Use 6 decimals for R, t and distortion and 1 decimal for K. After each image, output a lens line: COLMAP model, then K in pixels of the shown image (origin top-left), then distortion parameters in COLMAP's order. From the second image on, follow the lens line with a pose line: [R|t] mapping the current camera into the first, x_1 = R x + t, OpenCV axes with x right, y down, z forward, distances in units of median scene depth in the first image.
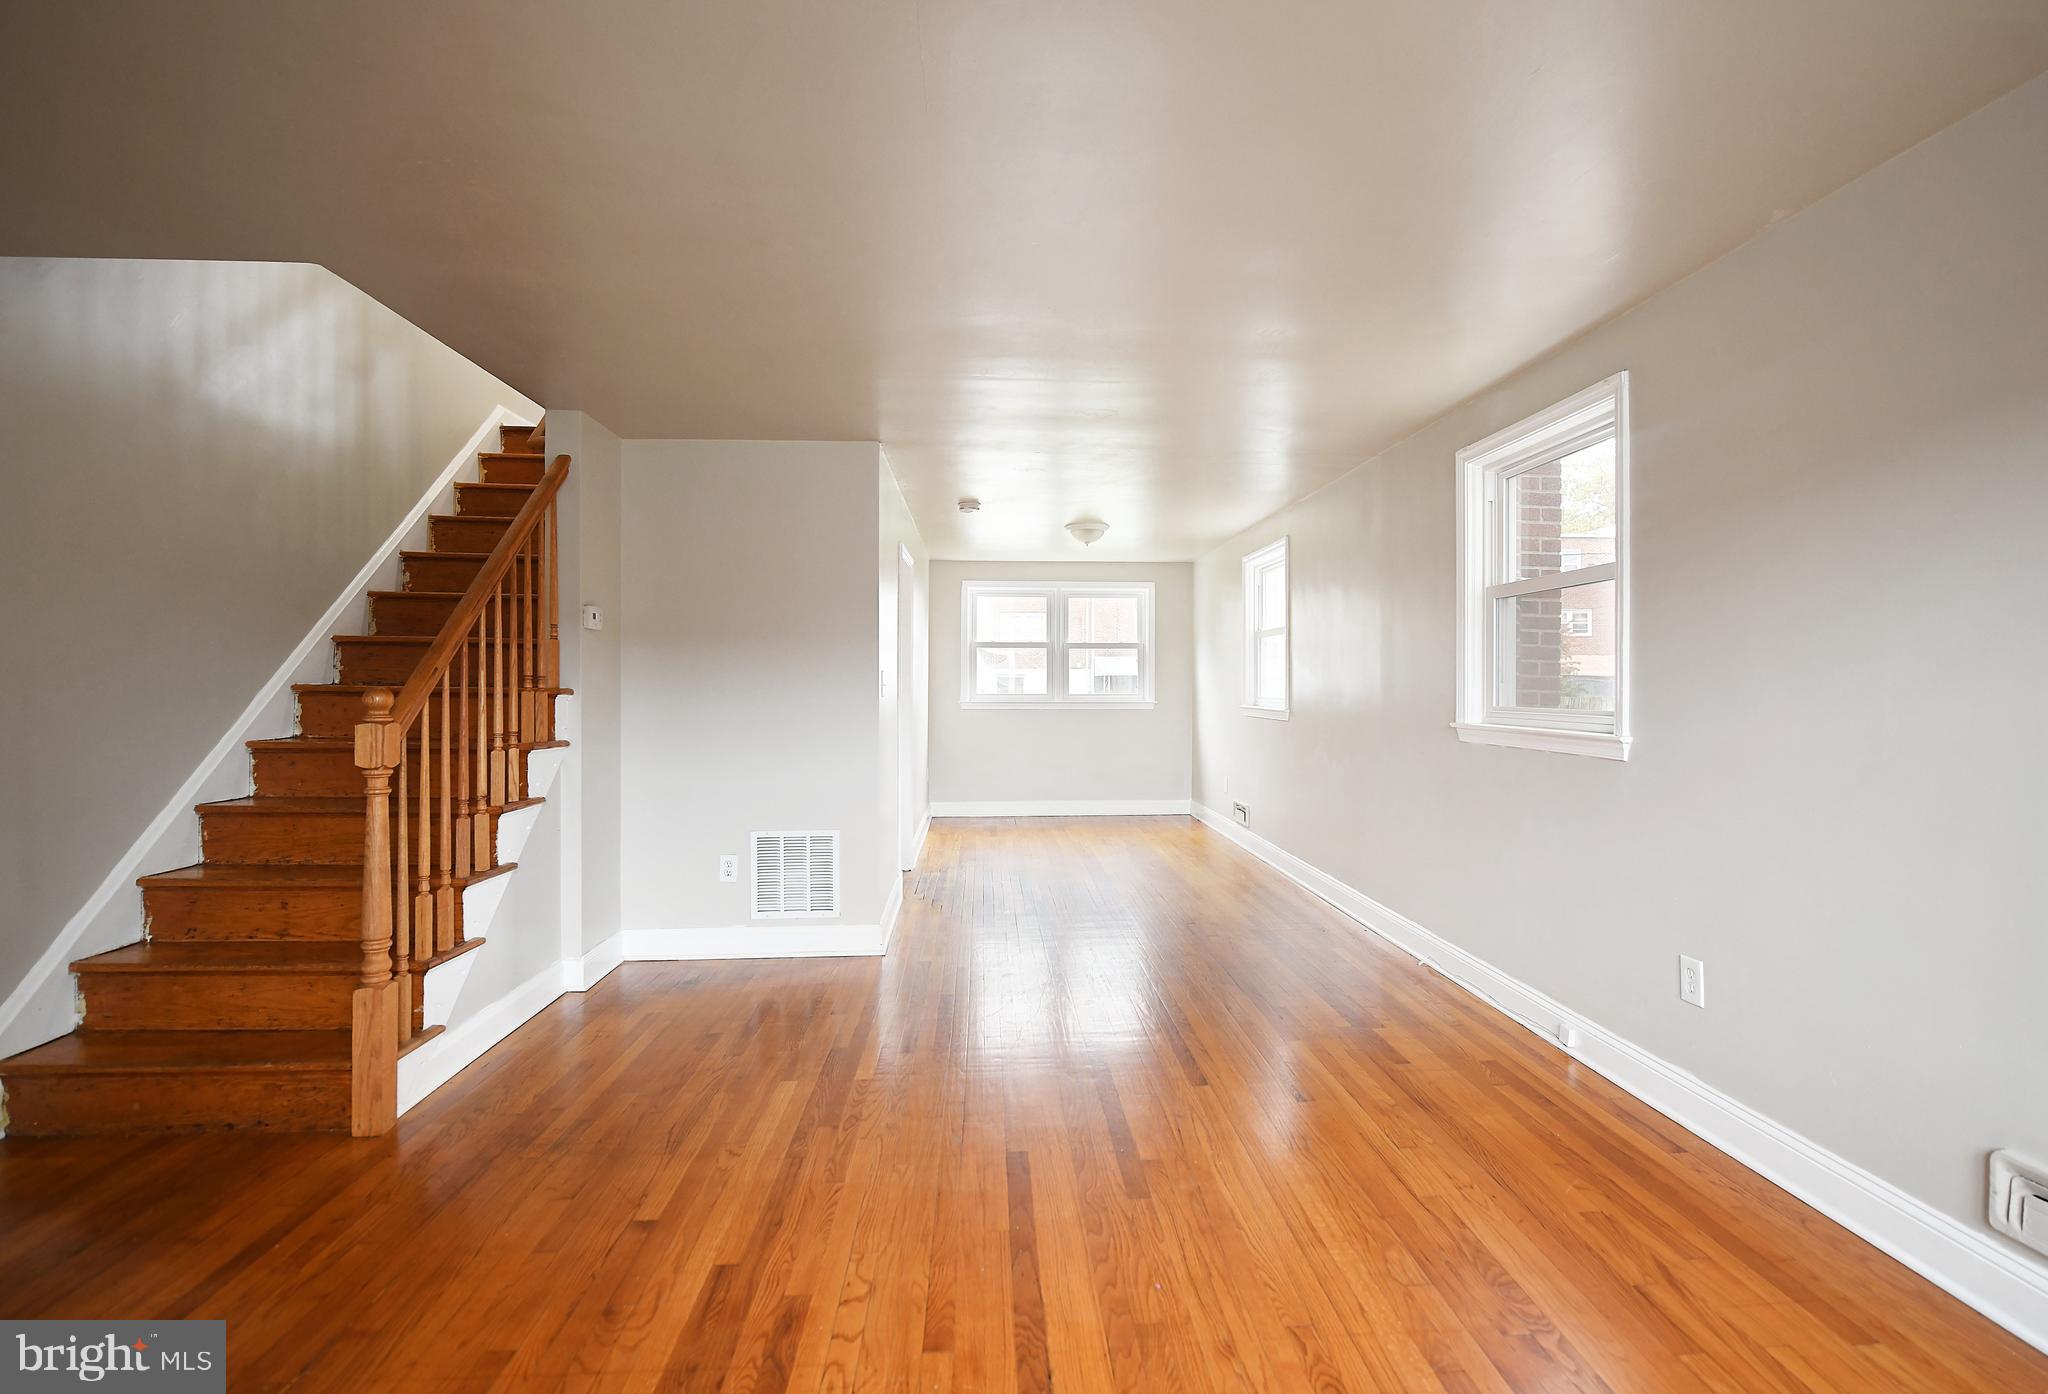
lens RADIAL K [[900.8, 0, 1024.0], [0, 900.8, 697.0], [0, 0, 1]] dist [-0.010406, -0.000232]
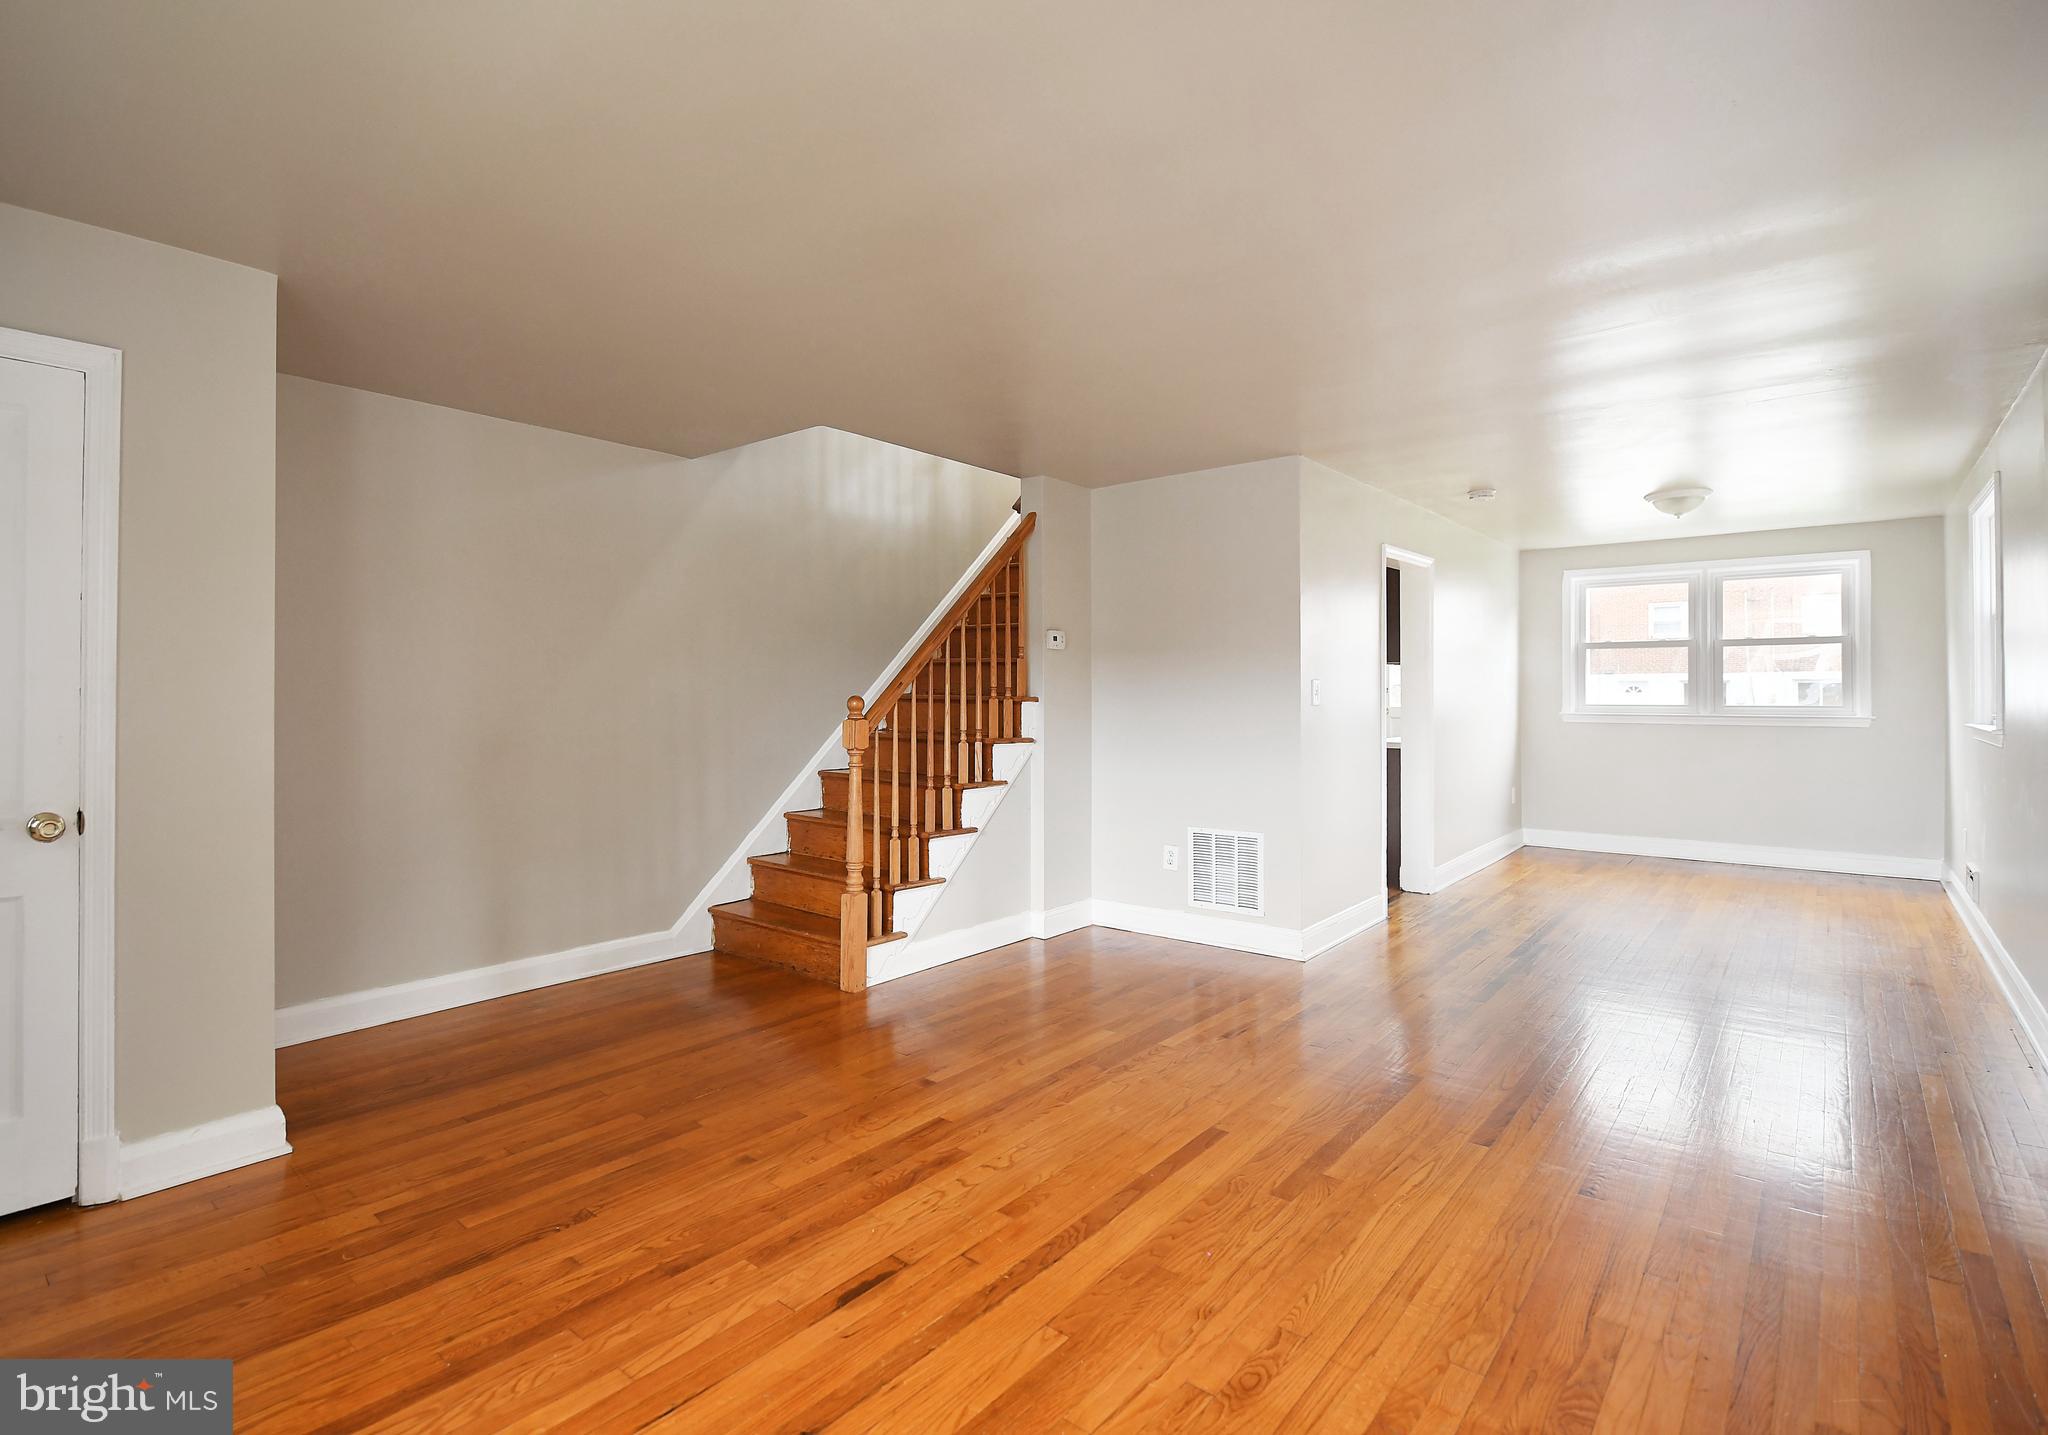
lens RADIAL K [[933.8, 0, 1019.6], [0, 933.8, 707.3], [0, 0, 1]] dist [-0.012424, 0.000019]
pose [[0.745772, 0.008656, -0.666146, 0.425961], [-0.008131, 0.999959, 0.003891, 0.000525], [0.666152, 0.002514, 0.745812, 0.011036]]
